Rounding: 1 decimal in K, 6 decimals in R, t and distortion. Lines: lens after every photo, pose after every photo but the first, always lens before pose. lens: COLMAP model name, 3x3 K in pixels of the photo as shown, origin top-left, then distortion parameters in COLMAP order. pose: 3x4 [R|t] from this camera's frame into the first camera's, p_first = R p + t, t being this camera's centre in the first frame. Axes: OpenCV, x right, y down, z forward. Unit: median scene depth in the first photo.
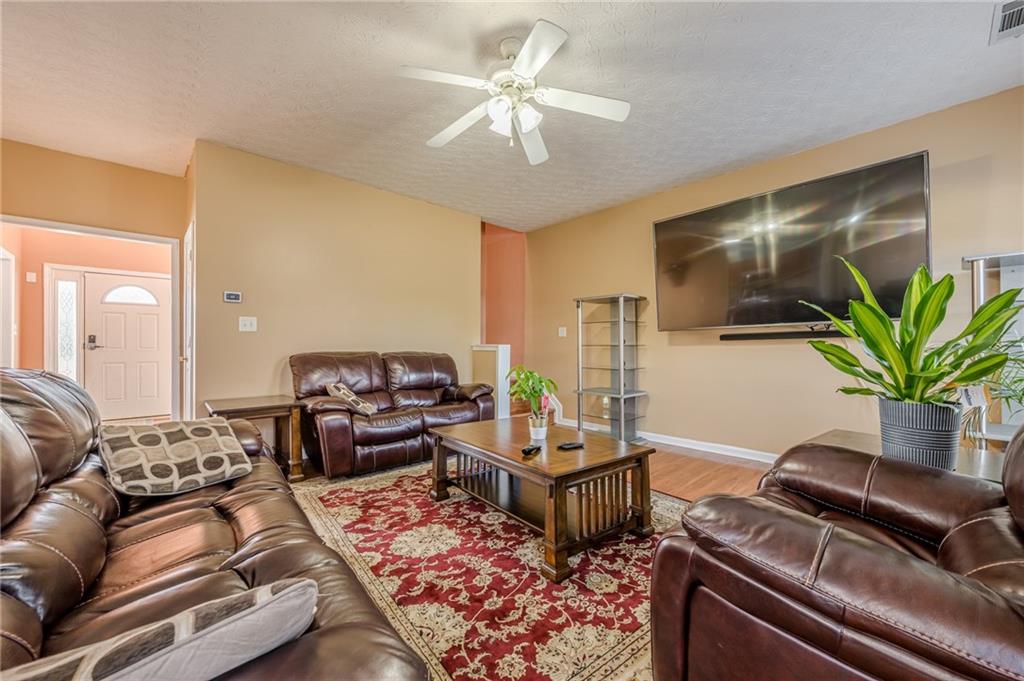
lens RADIAL K [[400.3, 0, 512.0], [0, 400.3, 340.5], [0, 0, 1]] dist [-0.000238, -0.000035]
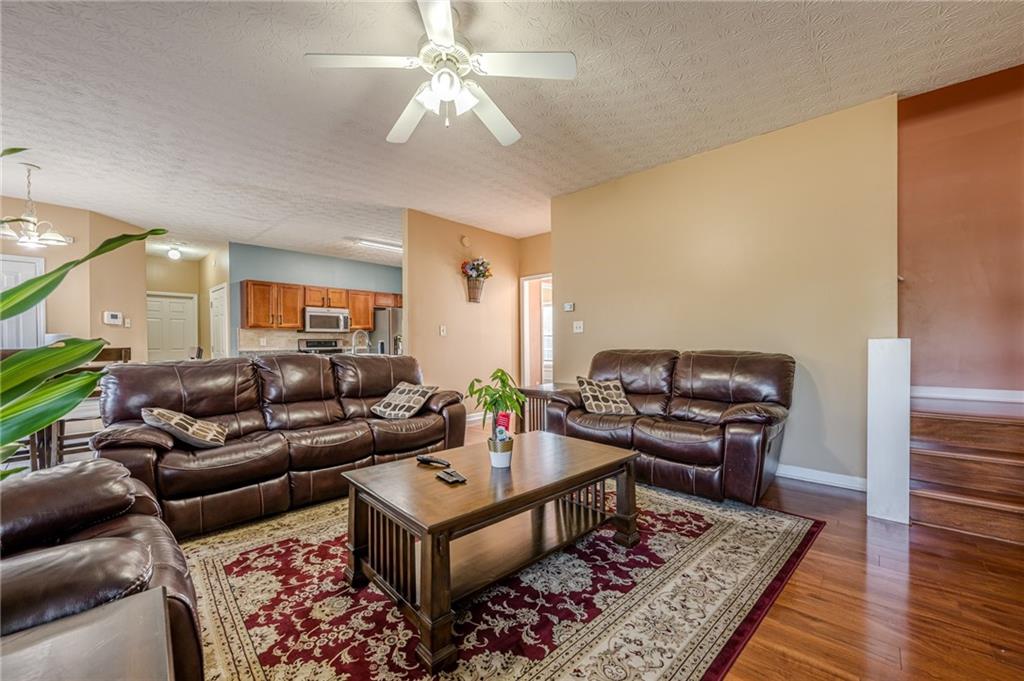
lens RADIAL K [[404.2, 0, 517.8], [0, 404.2, 346.0], [0, 0, 1]] dist [-0.000856, -0.000085]
pose [[0.090088, 0.003312, -0.995928, 0.963779], [0.025238, 0.999666, 0.005607, 0.012581], [0.995614, -0.025641, 0.089975, 1.111198]]
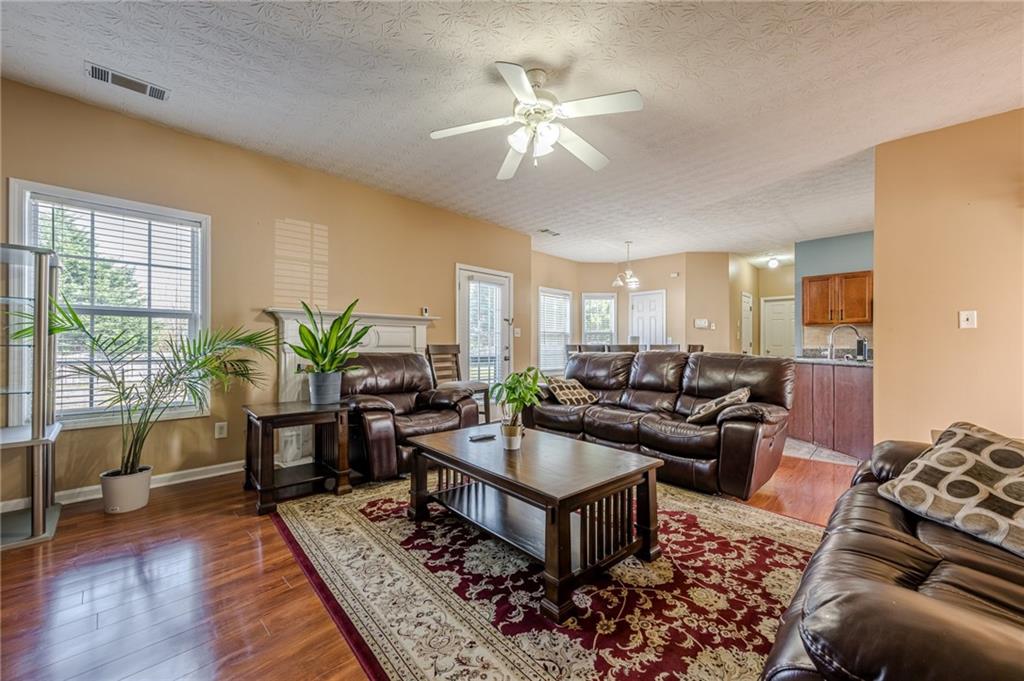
lens RADIAL K [[397.8, 0, 507.6], [0, 397.8, 343.9], [0, 0, 1]] dist [-0.000810, -0.000098]
pose [[-0.998943, -0.001214, -0.045956, 0.134354], [-0.000451, 0.999862, -0.016614, 0.027766], [0.045970, -0.016576, -0.998805, 2.173935]]
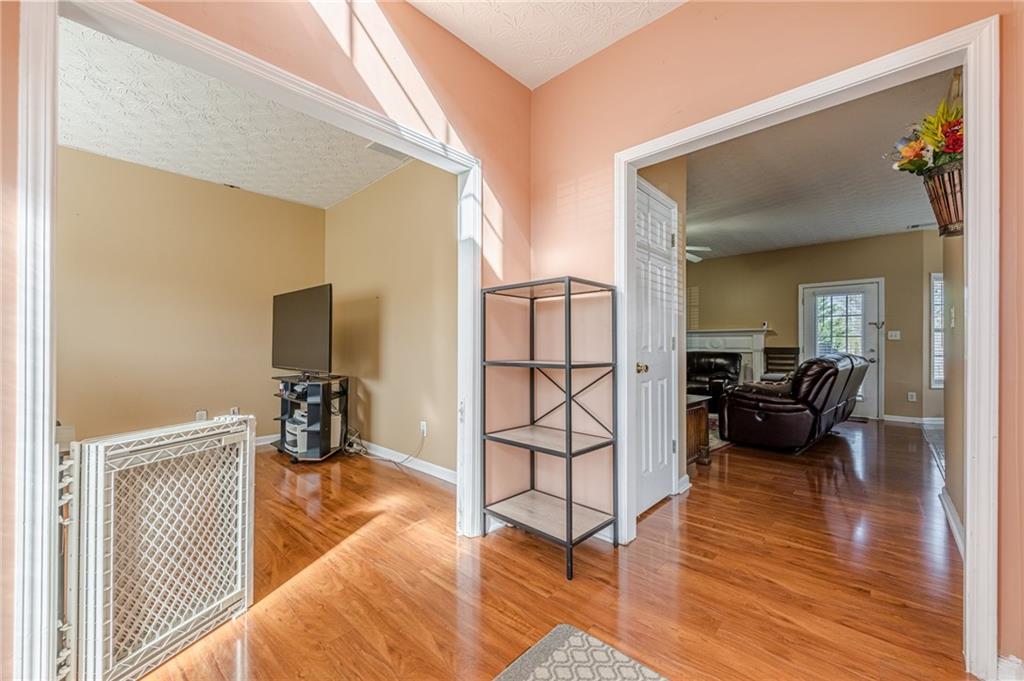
lens RADIAL K [[404.2, 0, 517.8], [0, 404.2, 346.0], [0, 0, 1]] dist [-0.000856, -0.000085]
pose [[-0.083875, -0.001784, 0.996475, -2.586522], [-0.015785, 0.999875, 0.000462, 0.016029], [-0.996351, -0.015691, -0.083892, 2.230859]]
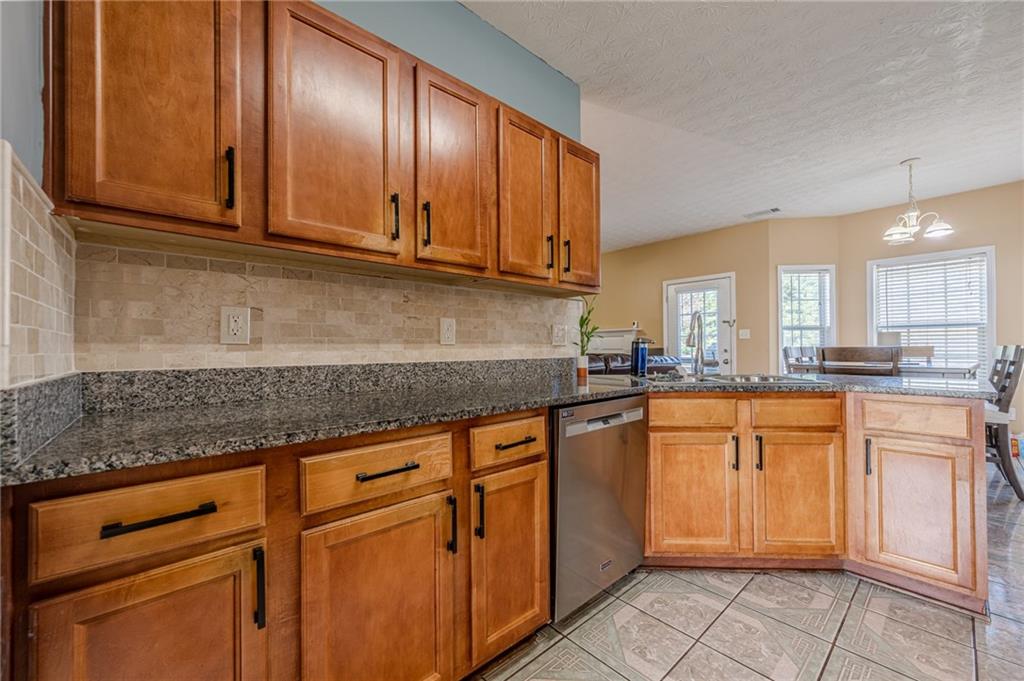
lens RADIAL K [[399.9, 0, 516.5], [0, 399.9, 346.4], [0, 0, 1]] dist [-0.001310, -0.000015]
pose [[0.014048, 0.000981, 0.999901, -2.586349], [-0.006123, 0.999981, -0.000895, -0.008043], [-0.999883, -0.006110, 0.014054, 0.842964]]
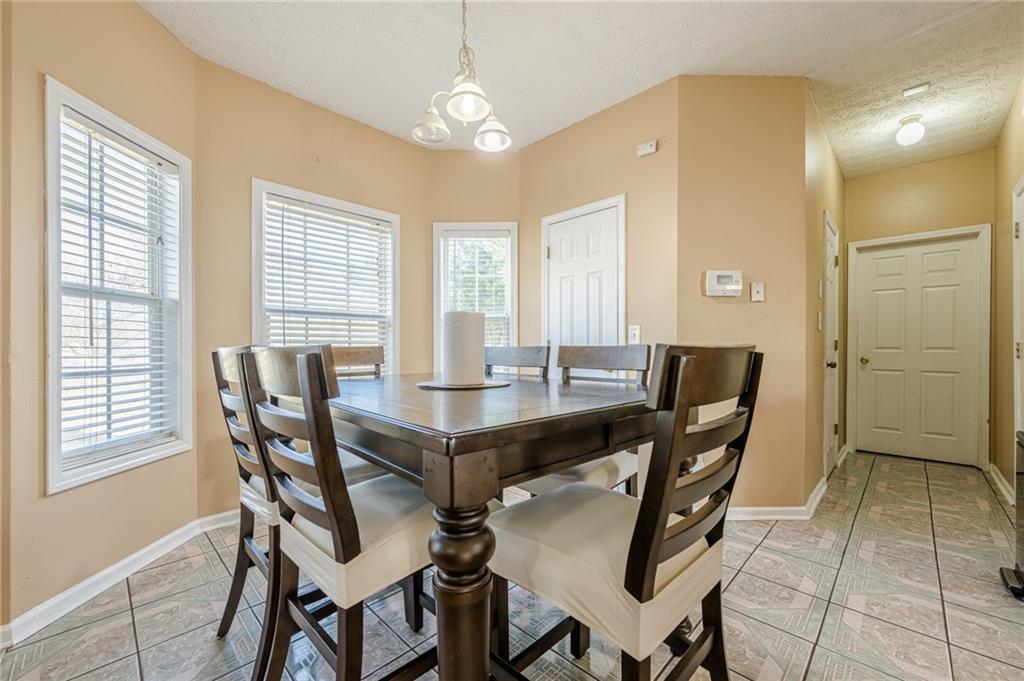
lens RADIAL K [[404.6, 0, 512.6], [0, 404.6, 342.6], [0, 0, 1]] dist [0.000474, -0.000022]
pose [[-0.998930, 0.000303, -0.046238, -0.971685], [0.001521, 0.999653, -0.026303, -0.001405], [0.046214, -0.026345, -0.998584, 0.064527]]
